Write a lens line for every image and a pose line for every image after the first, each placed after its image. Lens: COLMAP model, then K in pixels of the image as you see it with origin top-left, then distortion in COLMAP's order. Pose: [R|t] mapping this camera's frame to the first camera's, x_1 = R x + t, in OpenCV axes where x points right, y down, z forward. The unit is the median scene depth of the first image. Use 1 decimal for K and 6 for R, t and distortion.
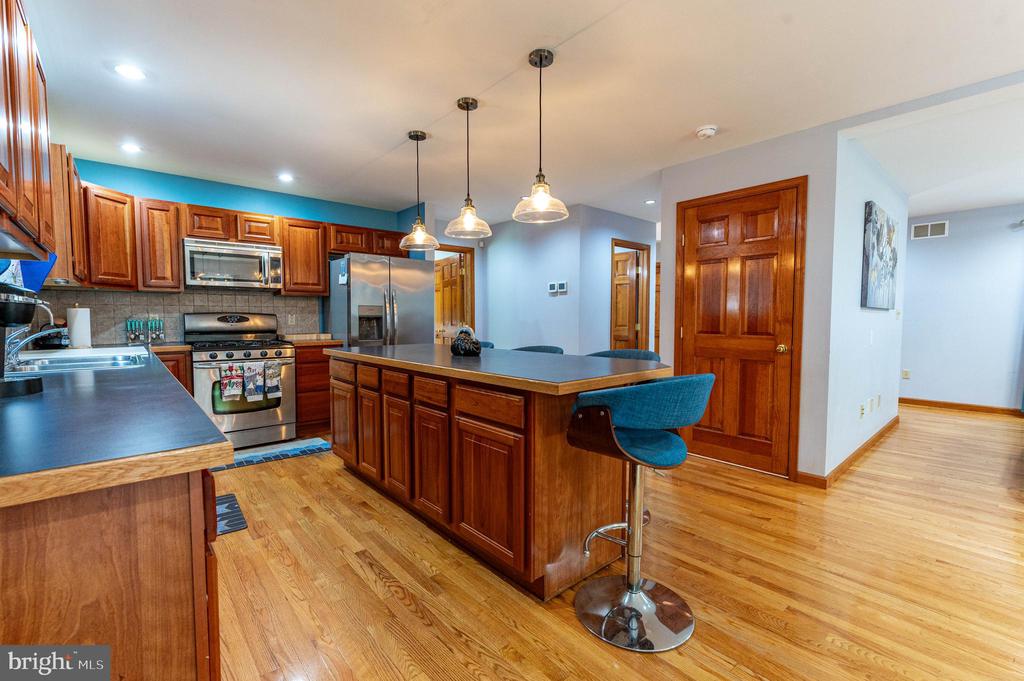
lens RADIAL K [[444.5, 0, 493.1], [0, 444.5, 342.7], [0, 0, 1]] dist [-0.003059, 0.000306]
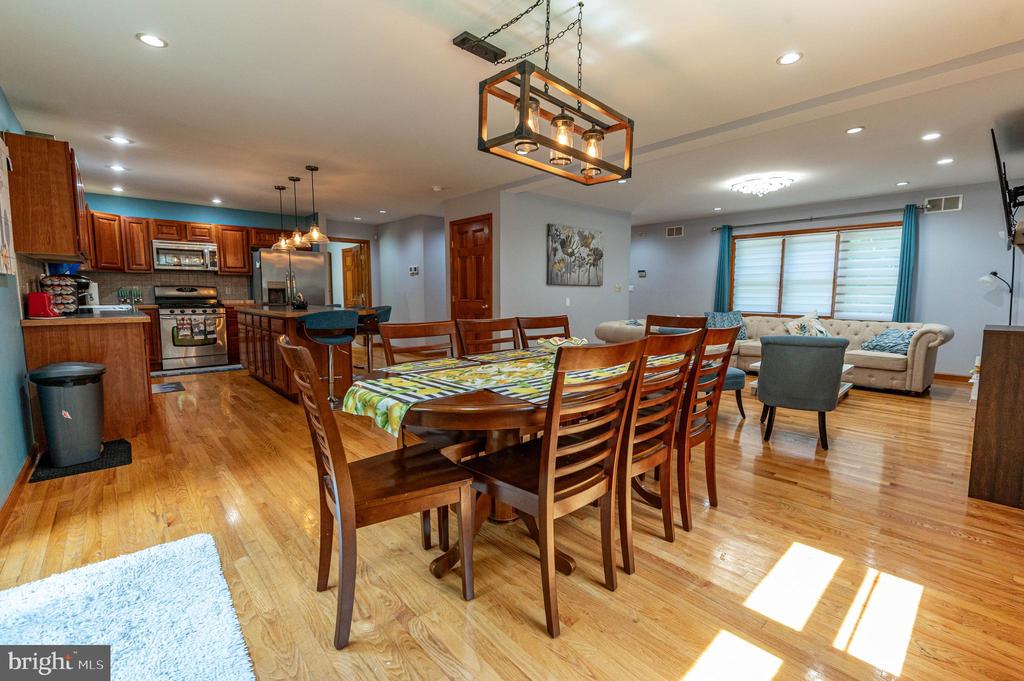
lens RADIAL K [[444.5, 0, 500.7], [0, 444.5, 337.8], [0, 0, 1]] dist [-0.003059, 0.000306]
pose [[0.999639, 0.002142, 0.026777, 0.511133], [-0.003365, 0.998950, 0.045689, 0.043209], [-0.026651, -0.045762, 0.998597, -0.642562]]
